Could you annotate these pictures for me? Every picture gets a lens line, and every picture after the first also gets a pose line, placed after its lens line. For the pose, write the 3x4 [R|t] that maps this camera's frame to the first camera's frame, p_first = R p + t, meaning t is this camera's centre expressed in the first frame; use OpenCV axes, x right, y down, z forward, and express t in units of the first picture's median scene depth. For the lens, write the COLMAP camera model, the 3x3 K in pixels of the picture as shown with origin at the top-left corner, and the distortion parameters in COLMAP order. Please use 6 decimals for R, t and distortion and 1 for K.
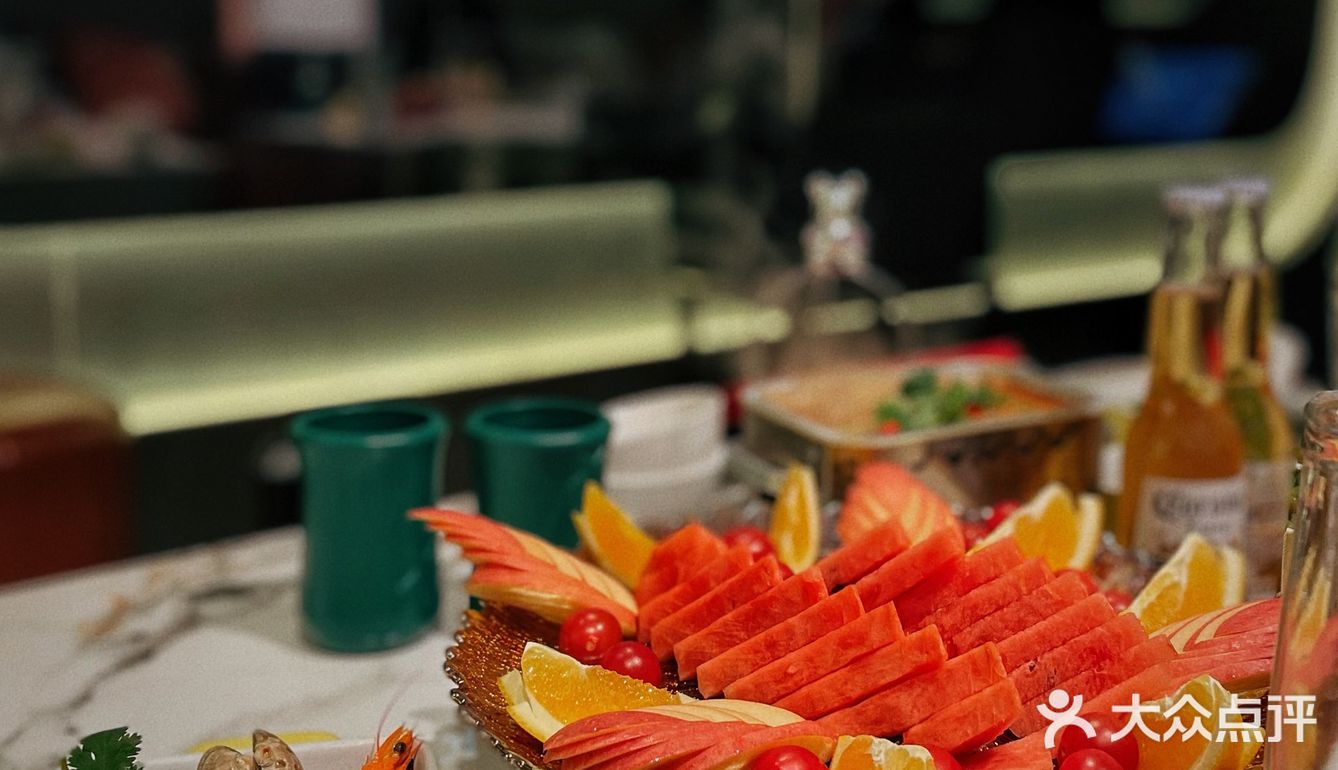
lens RADIAL K [[1605.8, 0, 669.0], [0, 1605.8, 385.0], [0, 0, 1]] dist [0.196379, -0.797946]
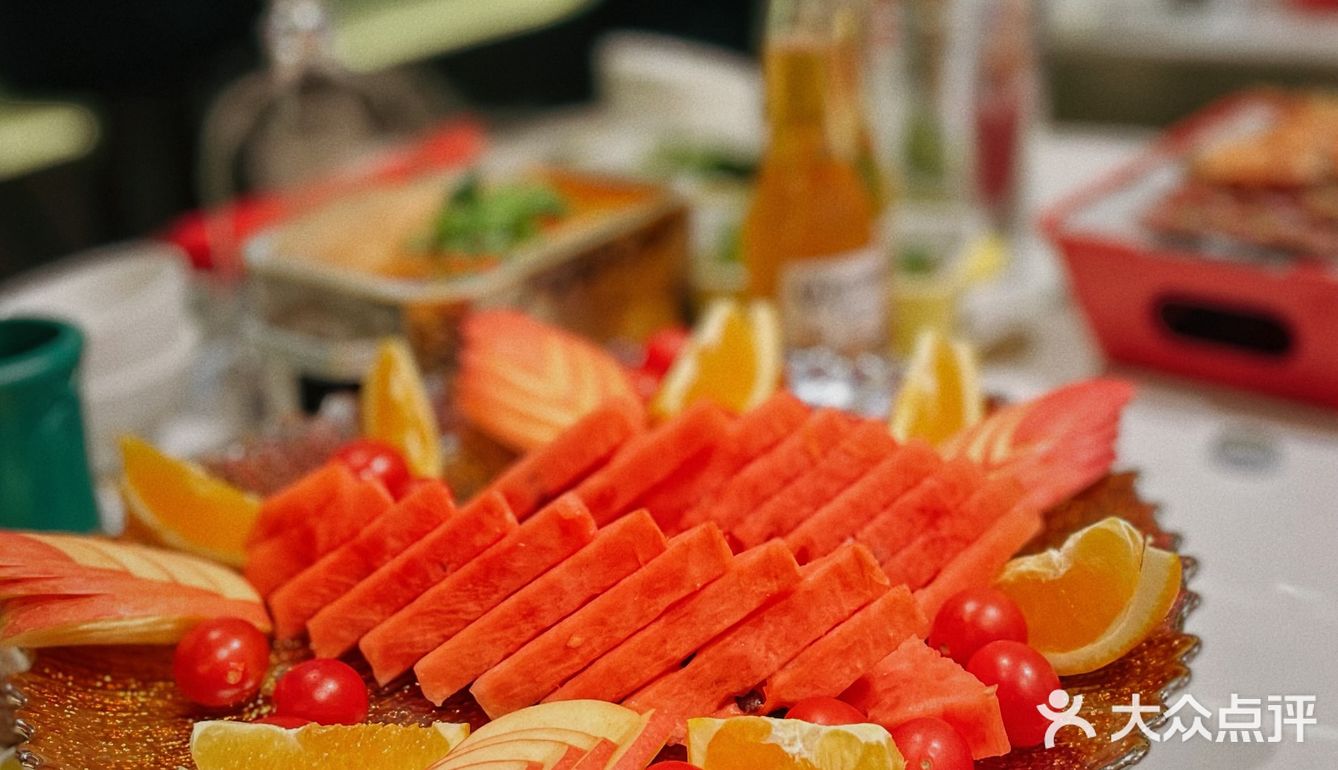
lens RADIAL K [[1605.8, 0, 669.0], [0, 1605.8, 385.0], [0, 0, 1]] dist [0.196379, -0.797946]
pose [[0.873317, -0.231415, 0.428678, -0.169570], [0.161878, 0.967818, 0.192677, -0.066707], [-0.459471, -0.098874, 0.882672, 0.353596]]
